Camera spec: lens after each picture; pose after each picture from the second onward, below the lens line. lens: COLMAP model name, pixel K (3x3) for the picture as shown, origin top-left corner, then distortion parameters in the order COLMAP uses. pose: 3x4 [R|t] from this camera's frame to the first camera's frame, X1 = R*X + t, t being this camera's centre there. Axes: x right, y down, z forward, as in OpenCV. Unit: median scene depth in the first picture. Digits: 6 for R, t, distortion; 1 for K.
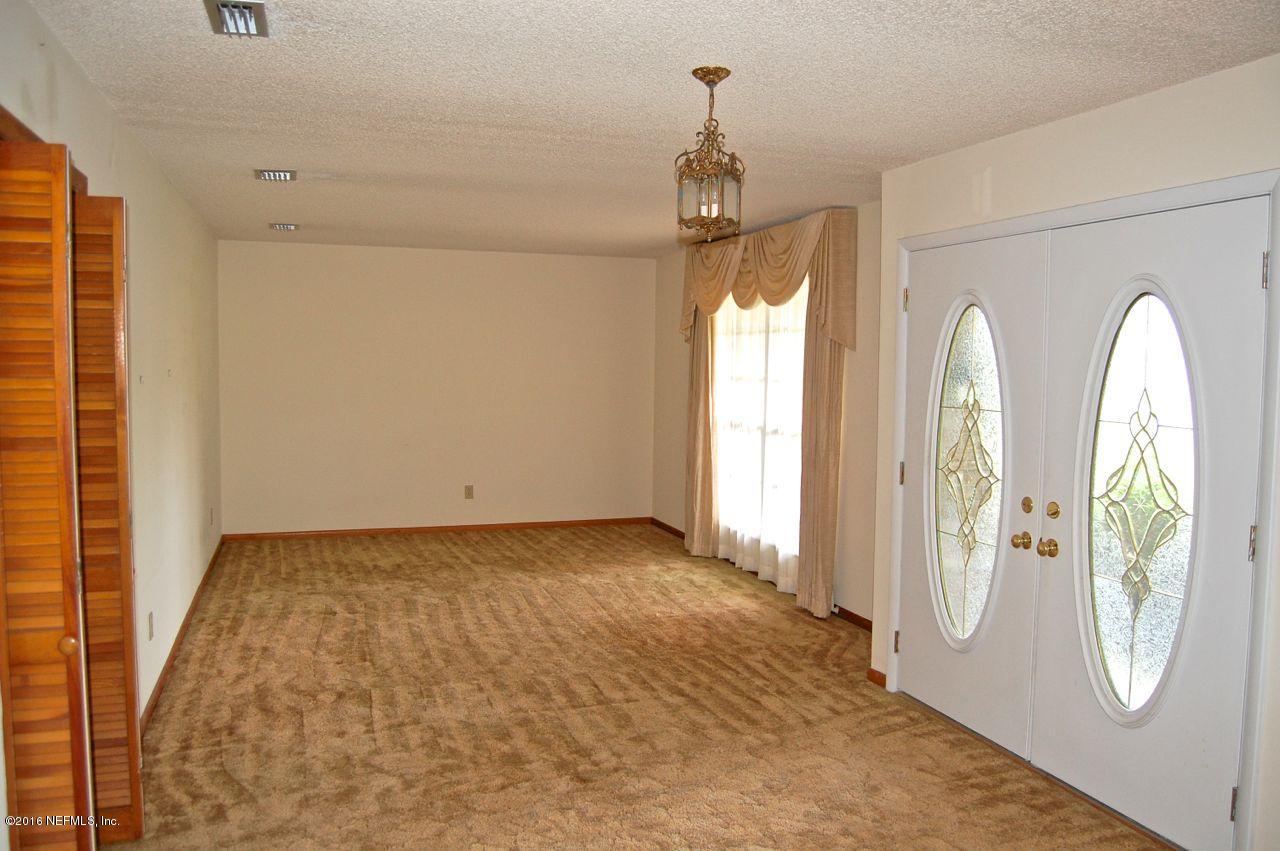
lens RADIAL K [[1019.8, 0, 640.0], [0, 1019.8, 425.5], [0, 0, 1]] dist [-0.000815, 0.000075]
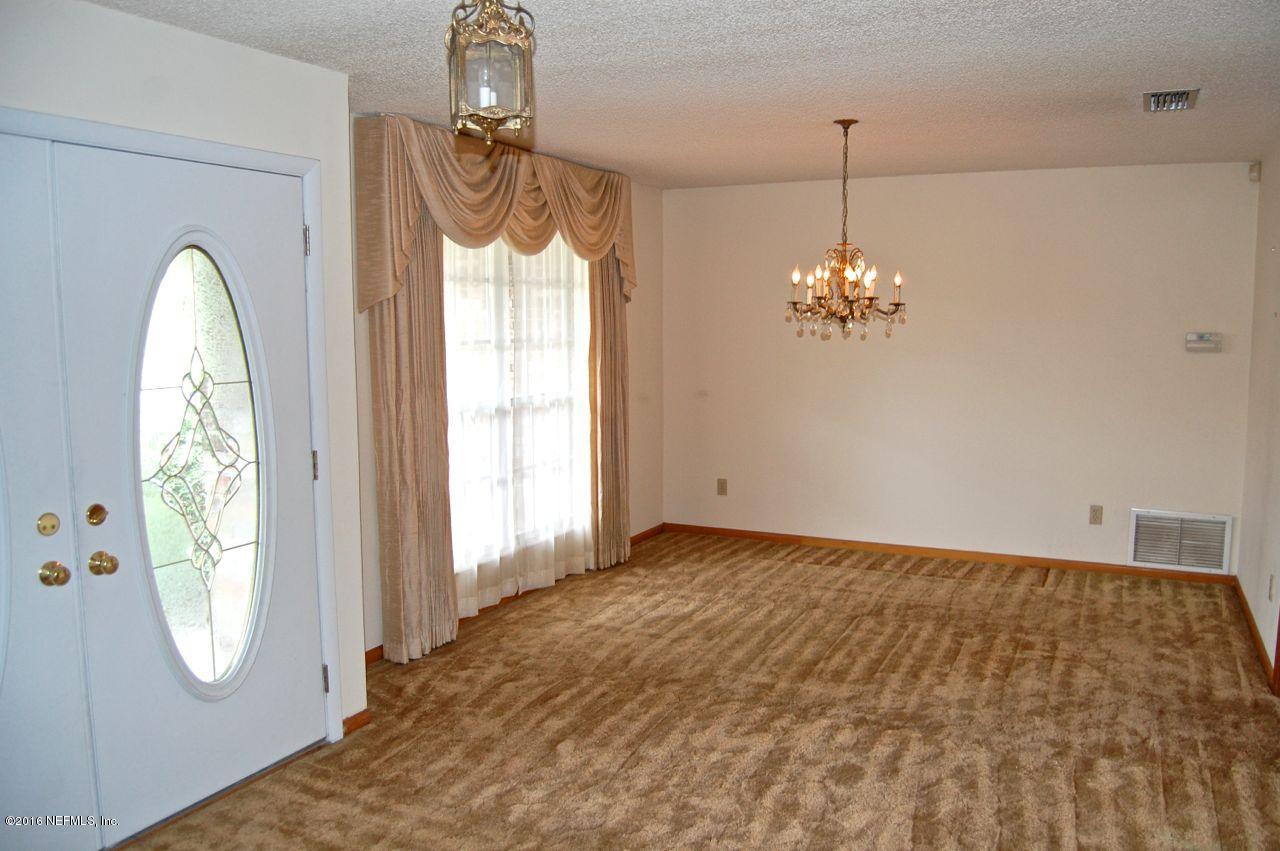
lens RADIAL K [[1019.8, 0, 640.0], [0, 1019.8, 425.5], [0, 0, 1]] dist [-0.000815, 0.000075]
pose [[-0.708586, -0.080493, 0.701019, -0.455644], [0.047460, 0.985786, 0.161164, -0.095512], [-0.704027, 0.147468, -0.694694, 1.355439]]
